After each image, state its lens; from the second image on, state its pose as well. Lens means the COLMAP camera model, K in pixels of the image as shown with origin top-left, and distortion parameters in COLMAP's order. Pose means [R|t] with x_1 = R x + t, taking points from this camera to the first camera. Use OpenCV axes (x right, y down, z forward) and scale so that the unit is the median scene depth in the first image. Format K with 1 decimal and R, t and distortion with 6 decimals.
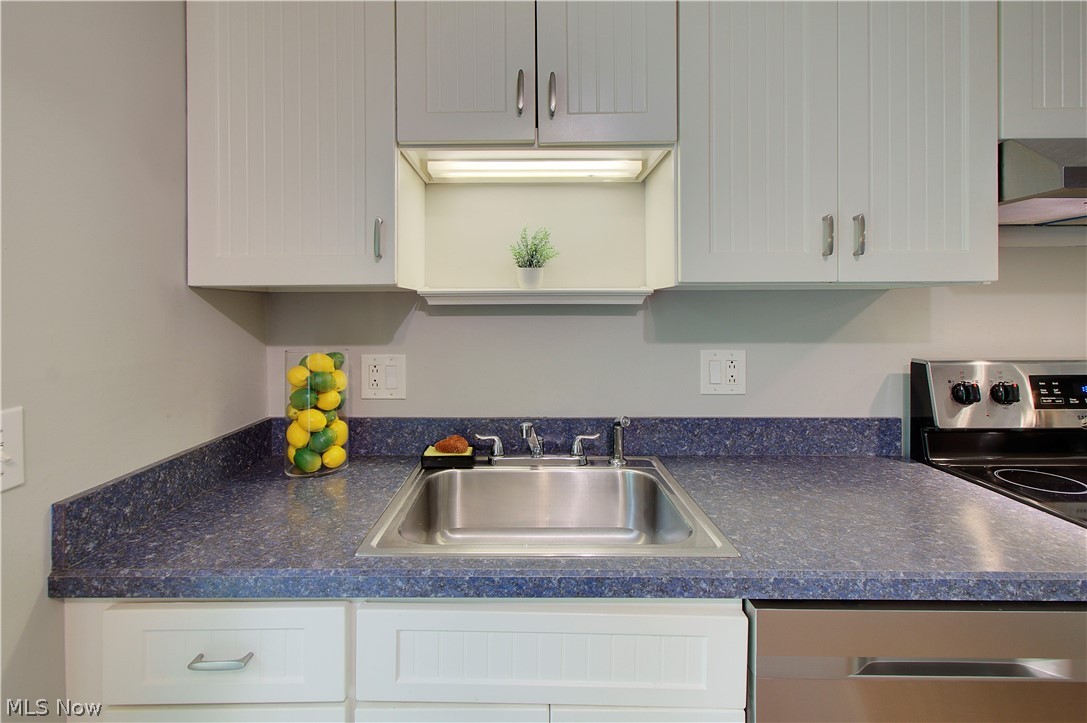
lens RADIAL K [[507.4, 0, 526.2], [0, 507.4, 310.6], [0, 0, 1]] dist [0.008276, 0.001349]
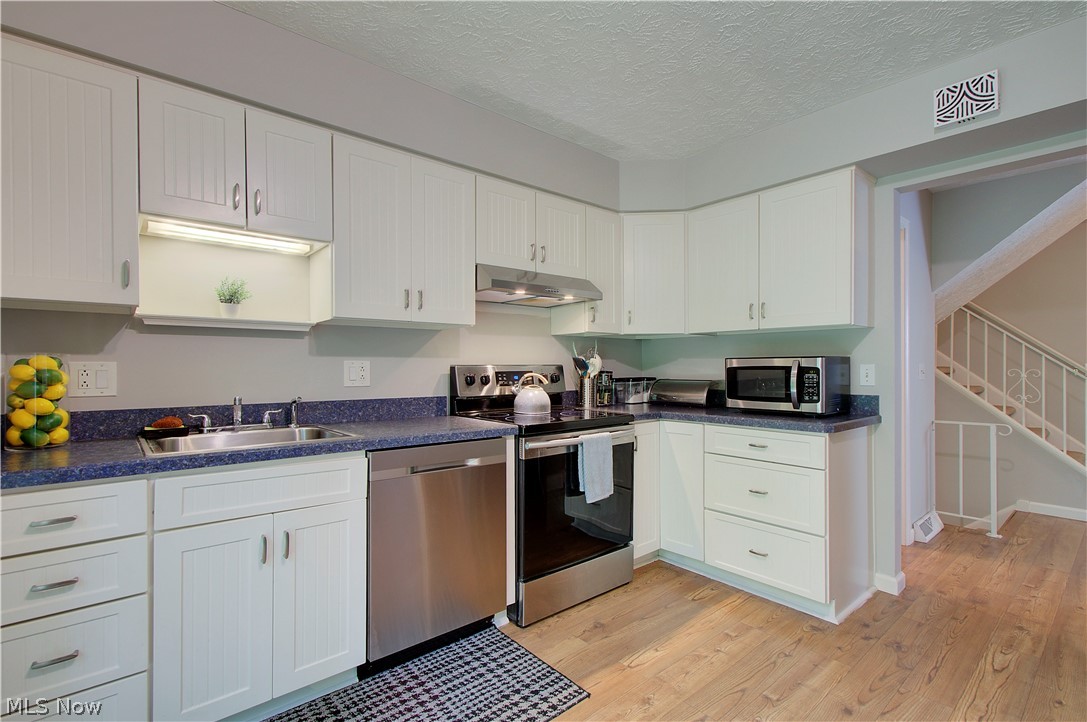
lens RADIAL K [[507.4, 0, 534.7], [0, 507.4, 366.5], [0, 0, 1]] dist [0.008276, 0.001349]
pose [[0.761353, 0.002695, 0.648332, -0.296175], [0.005788, 0.999923, -0.010954, 0.130696], [-0.648312, 0.012093, 0.761279, -0.765476]]
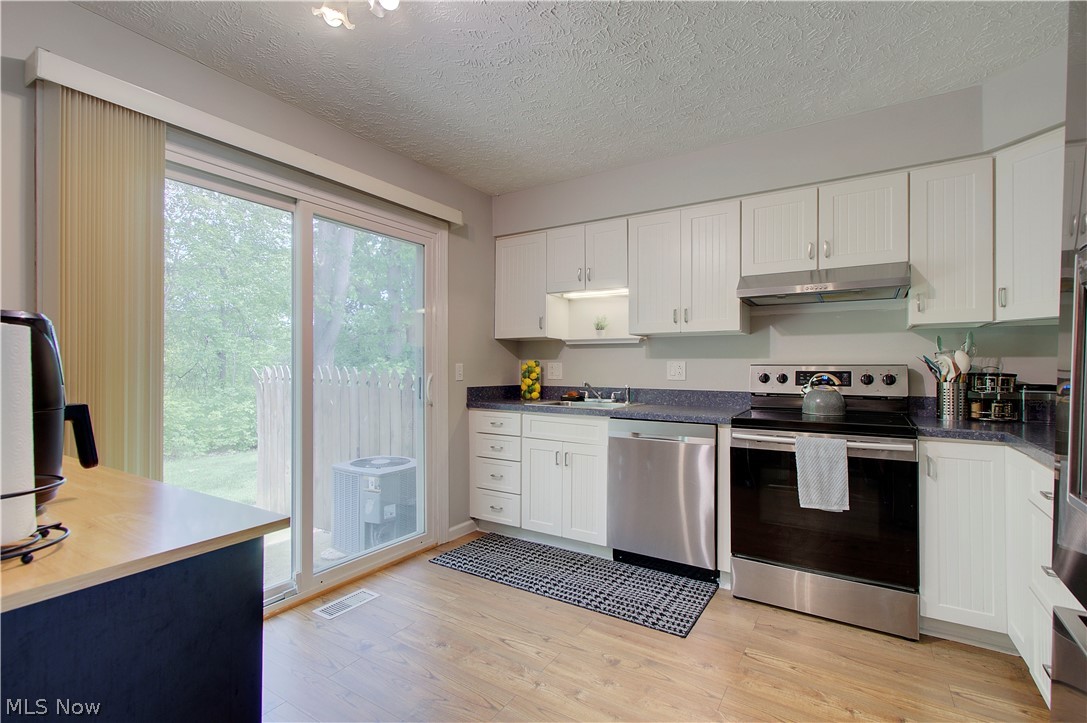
lens RADIAL K [[507.4, 0, 539.2], [0, 507.4, 367.1], [0, 0, 1]] dist [0.008276, 0.001349]
pose [[0.843375, 0.008134, -0.537265, 1.230929], [-0.012283, 0.999916, -0.004143, 0.132365], [0.537186, 0.010093, 0.843404, -1.488772]]
